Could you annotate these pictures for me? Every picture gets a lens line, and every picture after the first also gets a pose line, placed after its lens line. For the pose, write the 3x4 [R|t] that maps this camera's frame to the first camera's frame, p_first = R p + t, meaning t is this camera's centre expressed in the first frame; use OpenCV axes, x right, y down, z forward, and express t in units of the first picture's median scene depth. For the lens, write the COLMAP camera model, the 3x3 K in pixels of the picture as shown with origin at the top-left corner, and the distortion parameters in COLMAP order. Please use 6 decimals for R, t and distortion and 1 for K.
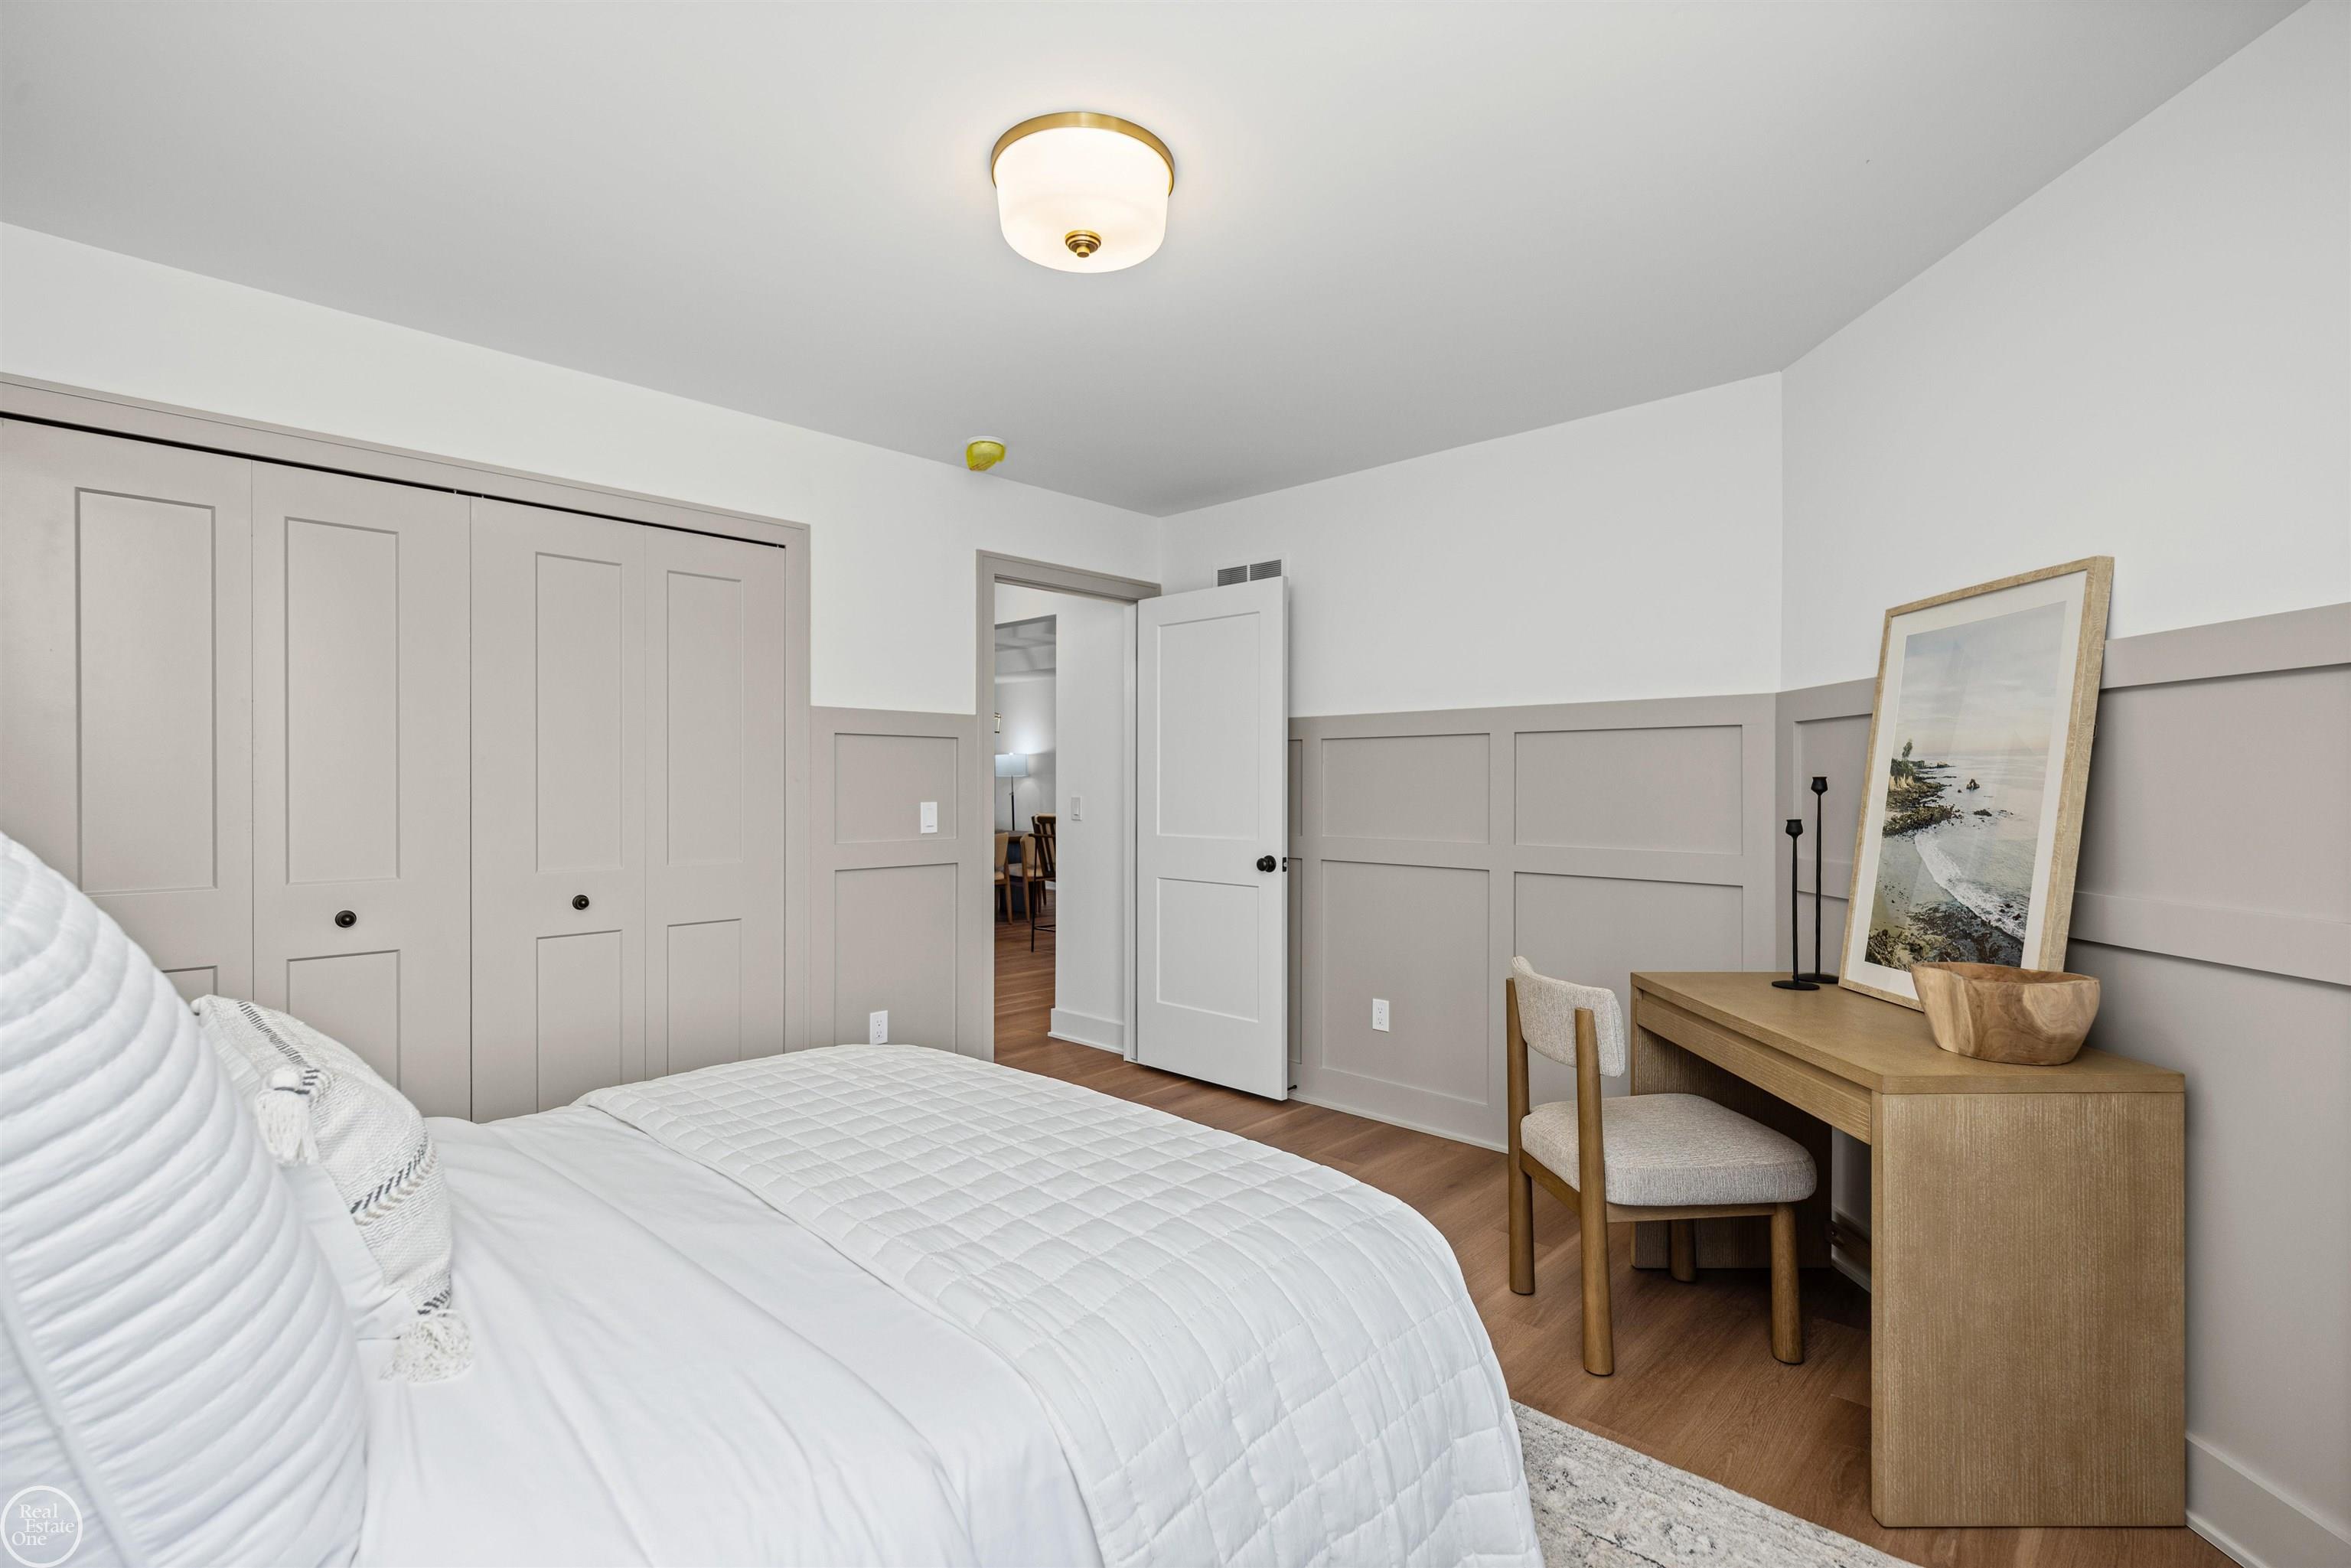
lens RADIAL K [[1035.7, 0, 1168.3], [0, 1035.7, 783.4], [0, 0, 1]] dist [0.021167, 0.000012]
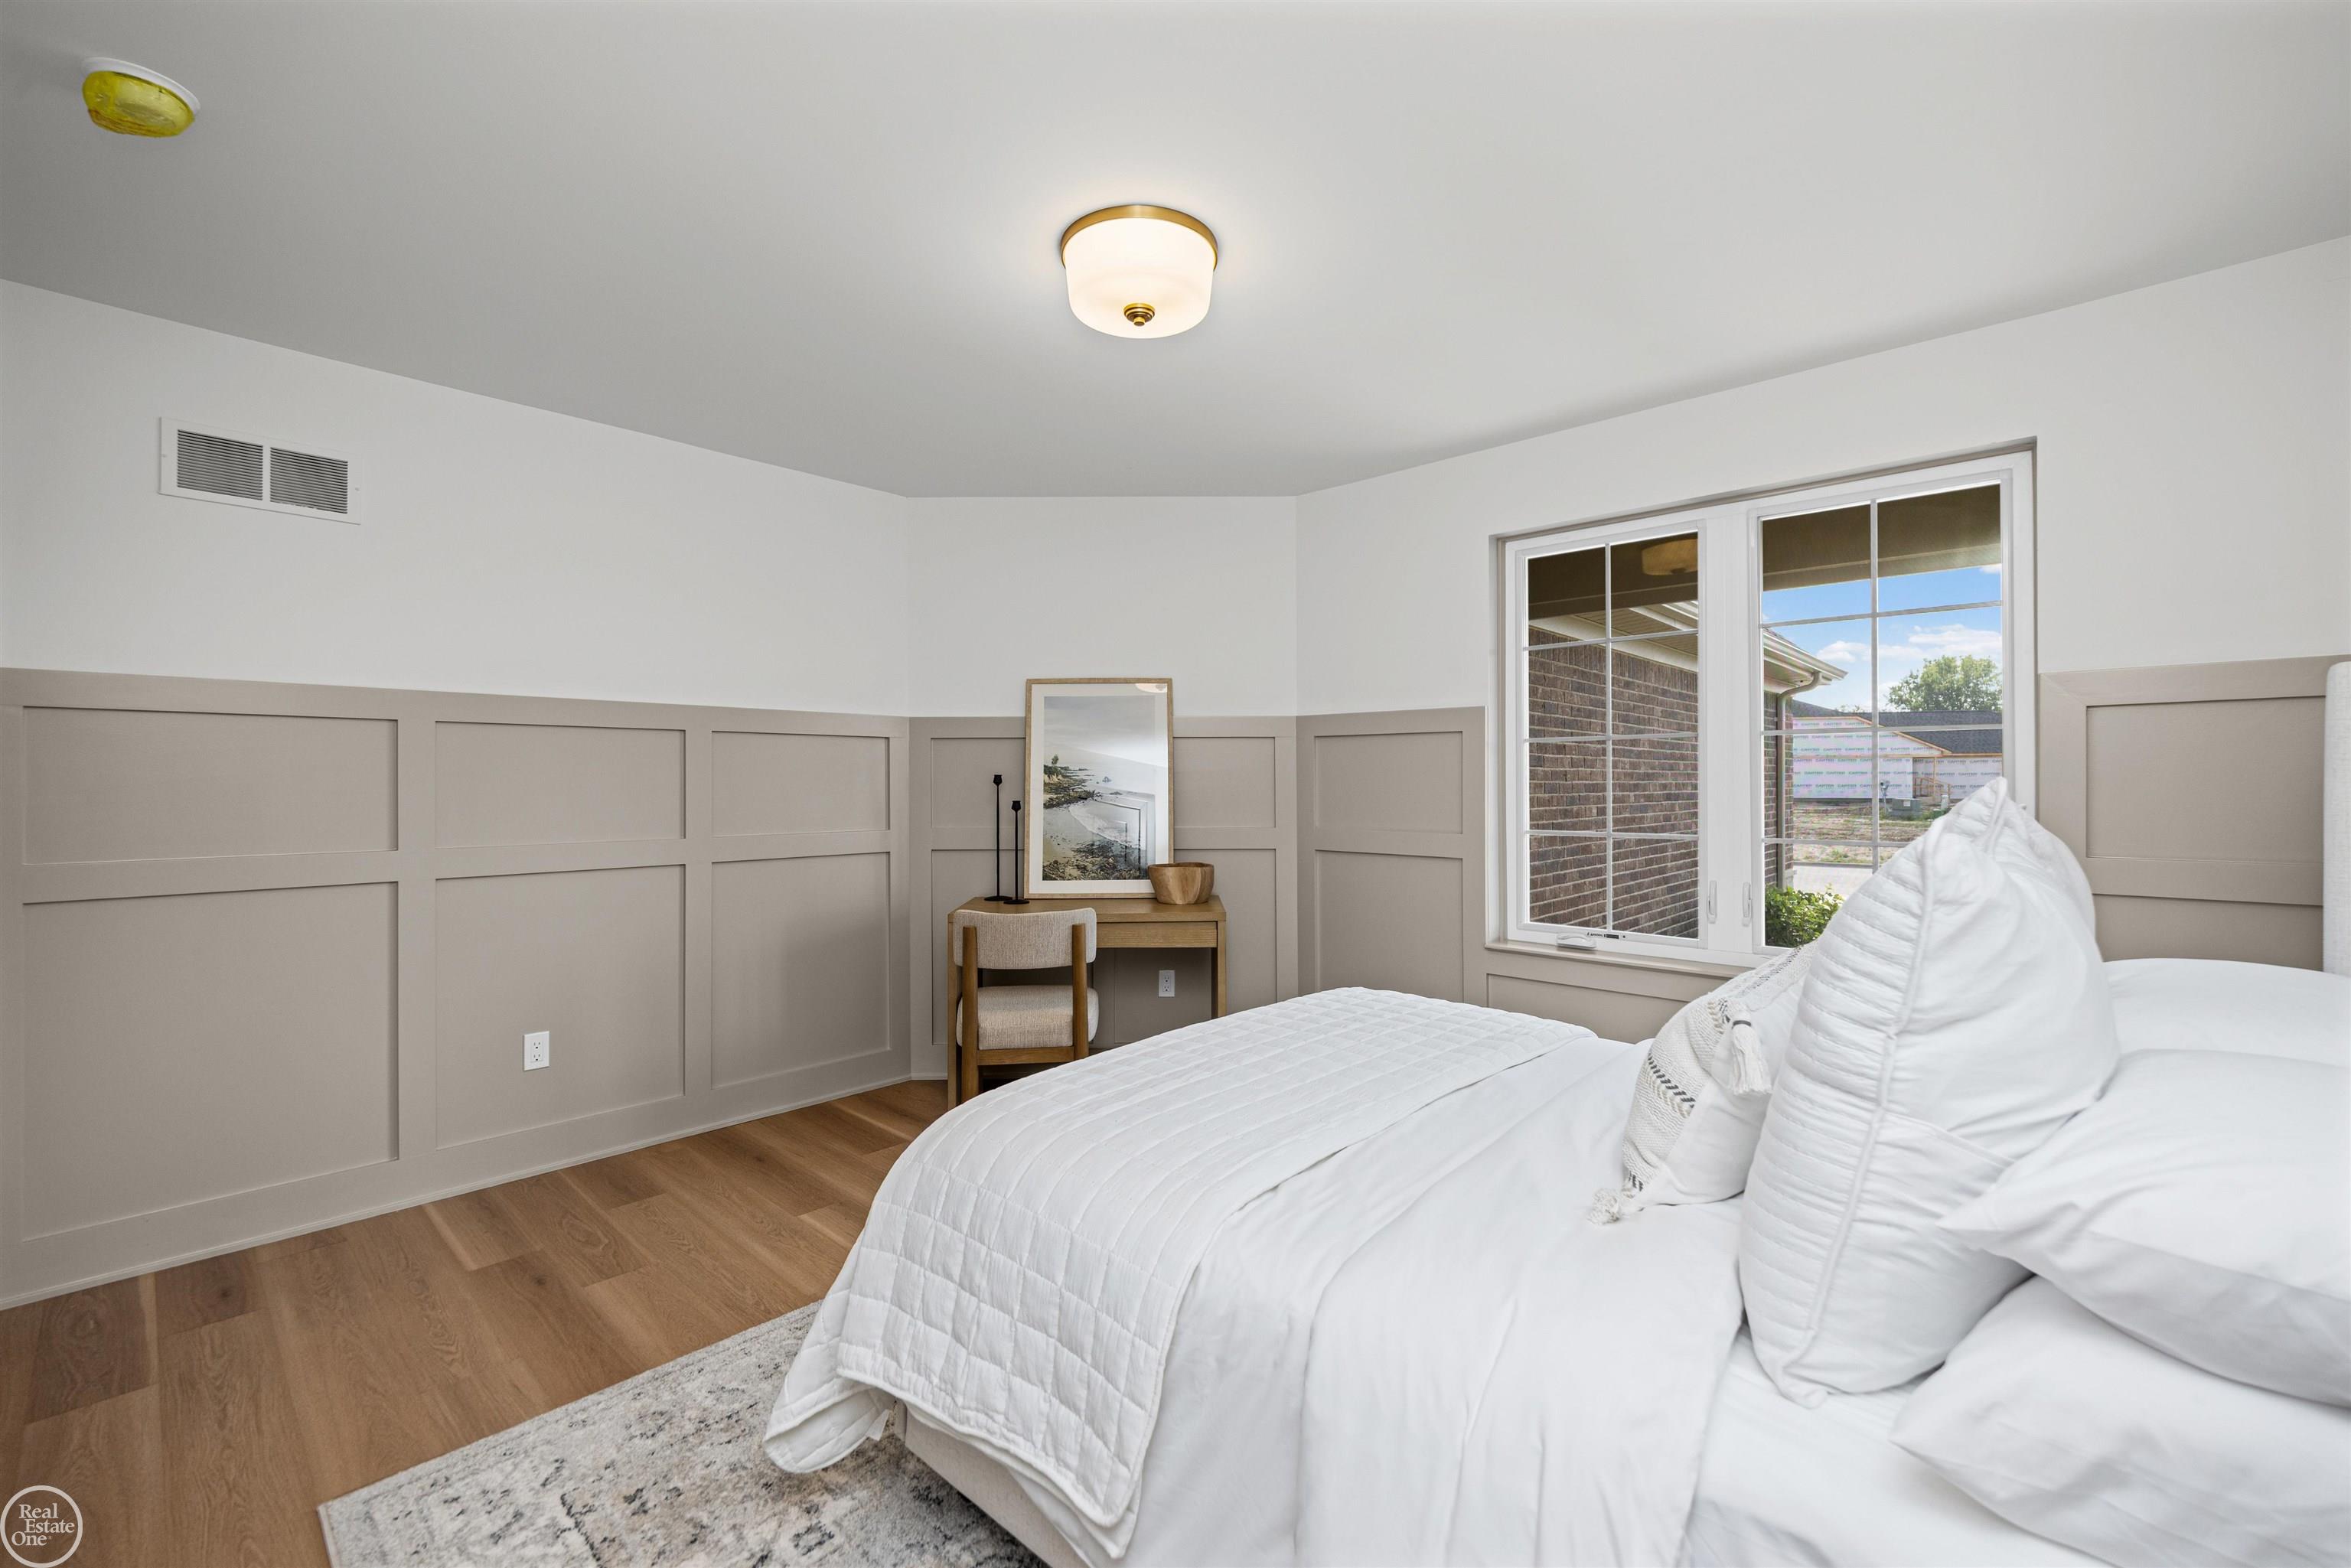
lens RADIAL K [[989.6, 0, 1167.8], [0, 989.6, 779.1], [0, 0, 1]] dist [-0.001090, -0.000030]
pose [[0.006713, 0.000351, 0.999977, -0.989689], [-0.000392, 1.000000, -0.000348, 0.001026], [-0.999977, -0.000390, 0.006713, 0.785756]]
